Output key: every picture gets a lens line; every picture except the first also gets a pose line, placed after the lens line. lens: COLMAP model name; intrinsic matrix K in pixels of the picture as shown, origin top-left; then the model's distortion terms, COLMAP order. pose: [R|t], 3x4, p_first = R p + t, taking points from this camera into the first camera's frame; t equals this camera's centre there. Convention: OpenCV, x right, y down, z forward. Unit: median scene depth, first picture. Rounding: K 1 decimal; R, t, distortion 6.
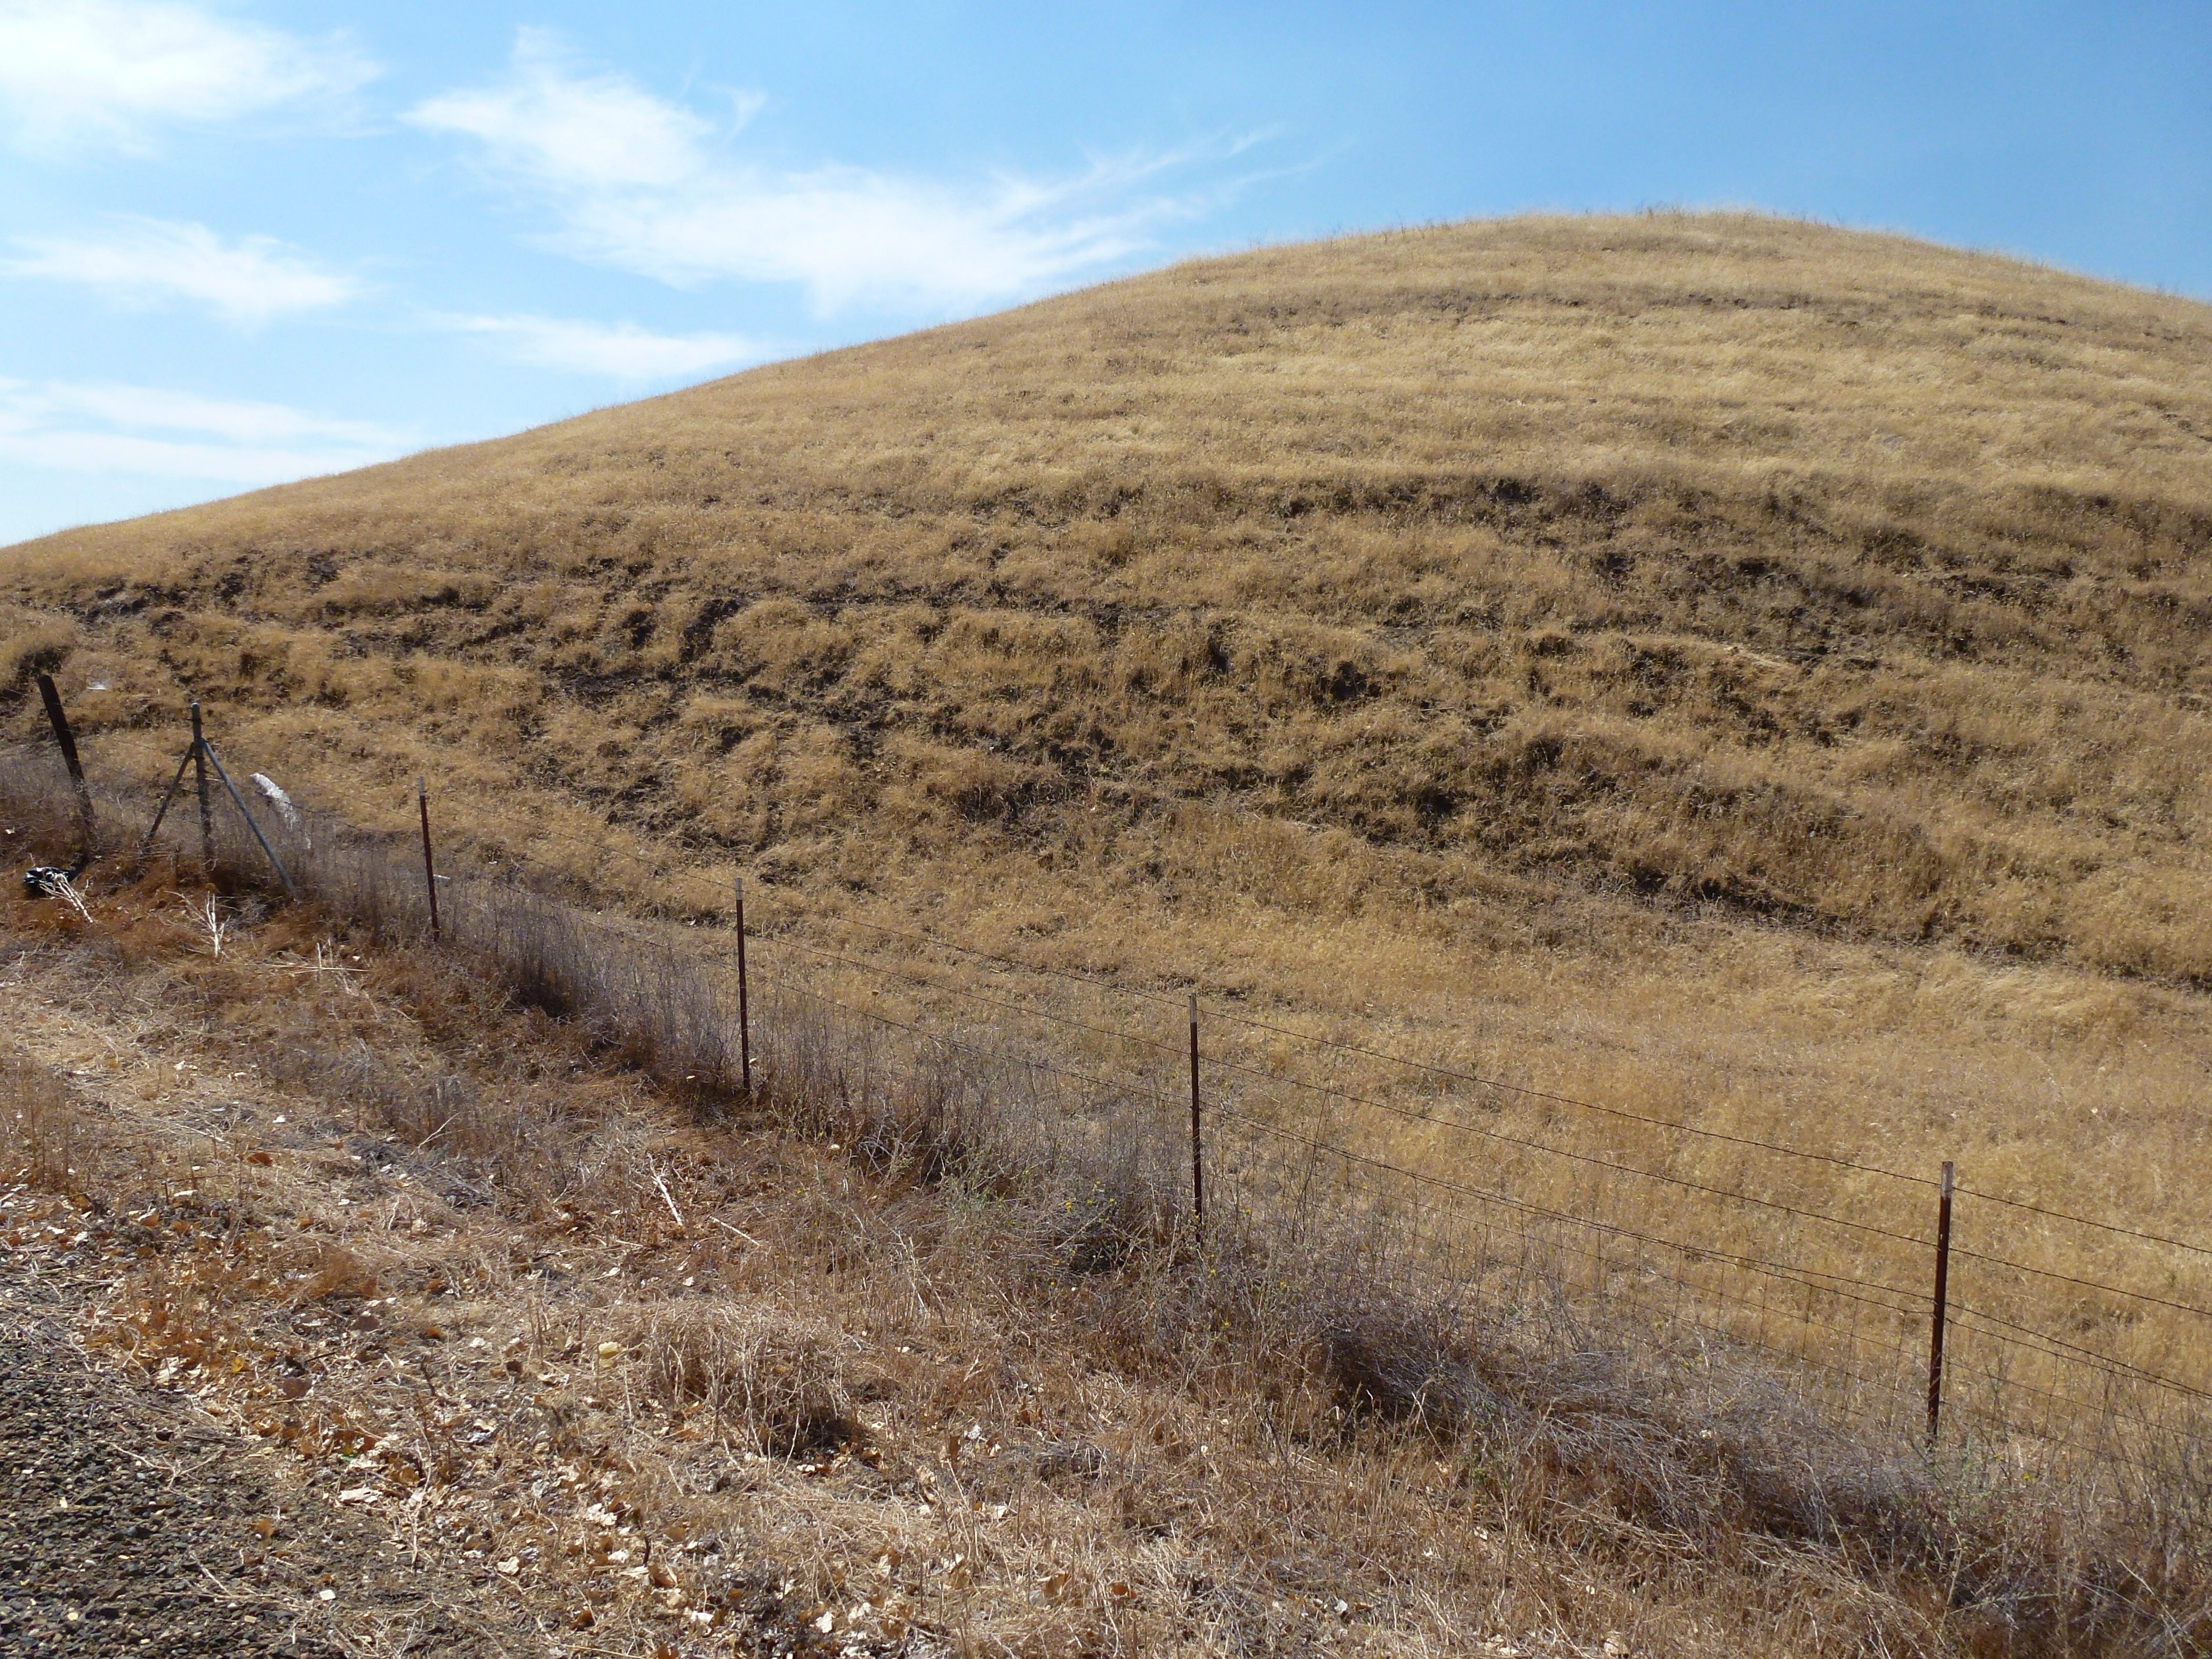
lens RADIAL K [[1638.9, 0, 1100.7], [0, 1638.9, 834.3], [0, 0, 1]] dist [-0.009600, 0.020872]
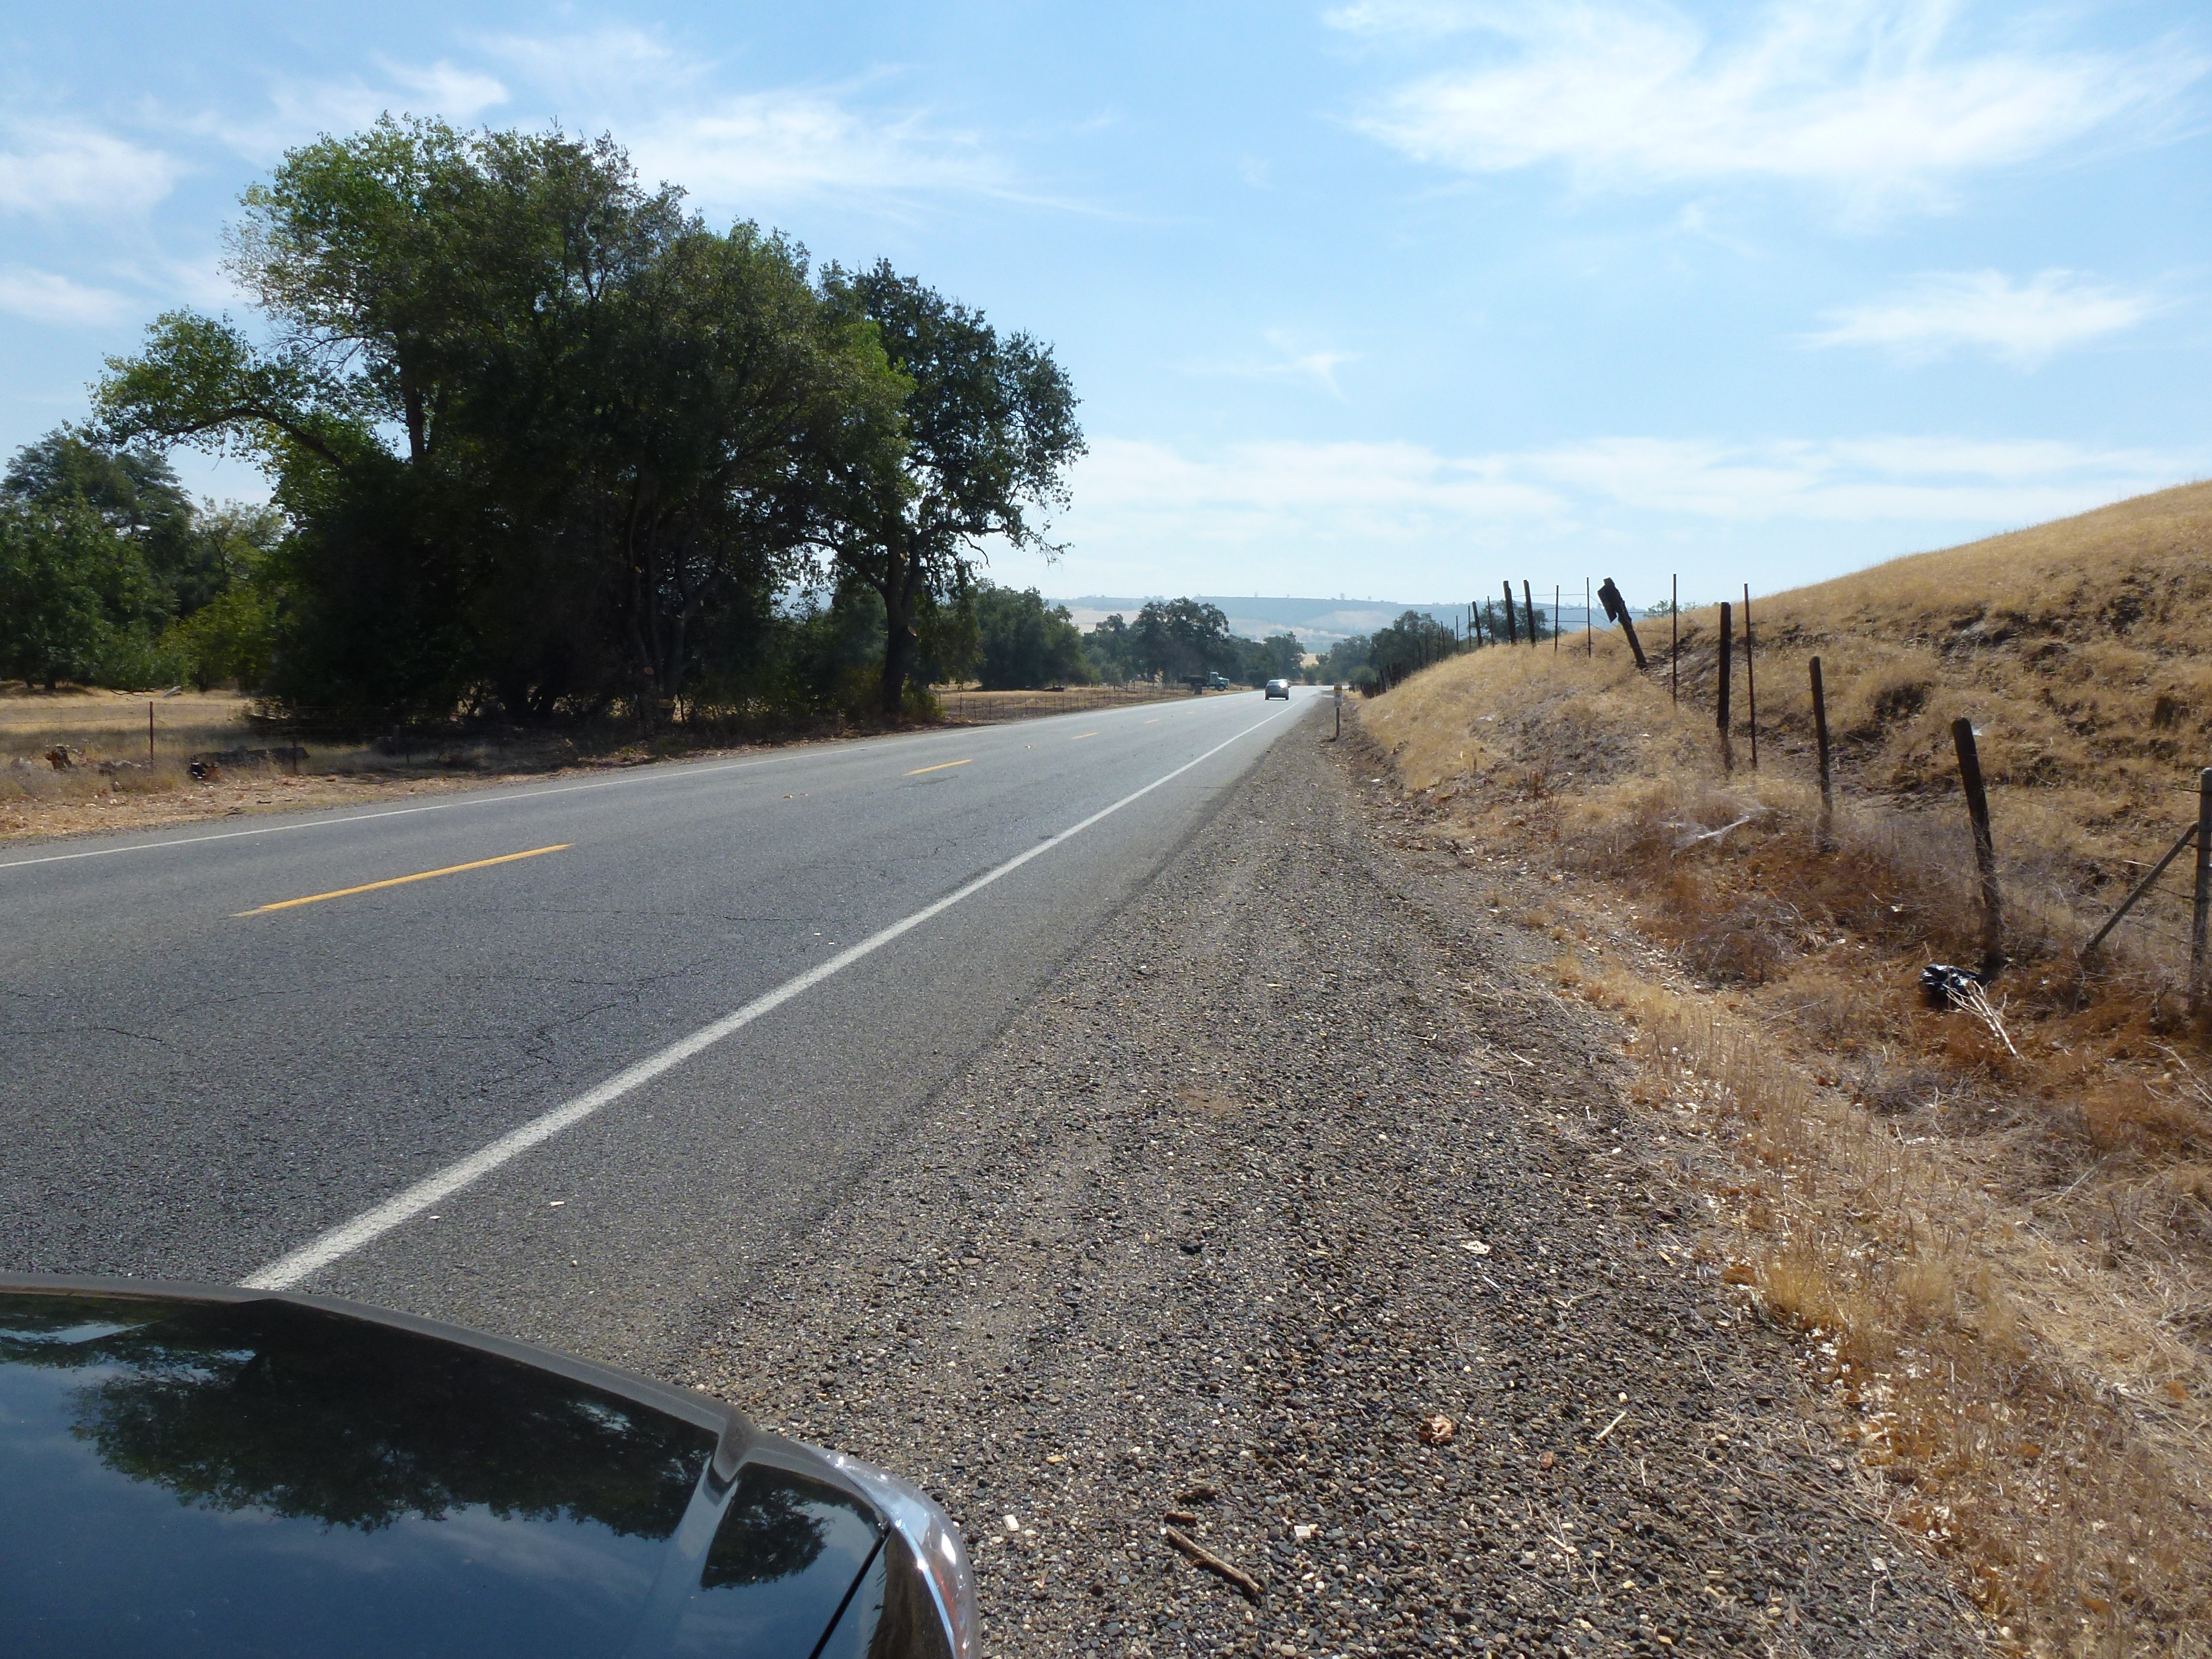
lens RADIAL K [[1638.9, 0, 1103.1], [0, 1638.9, 828.6], [0, 0, 1]] dist [-0.009600, 0.020872]
pose [[0.567053, 0.092052, -0.818522, -0.153992], [-0.115135, 0.992838, 0.031893, -0.014384], [0.815595, 0.076155, 0.573590, 0.143772]]
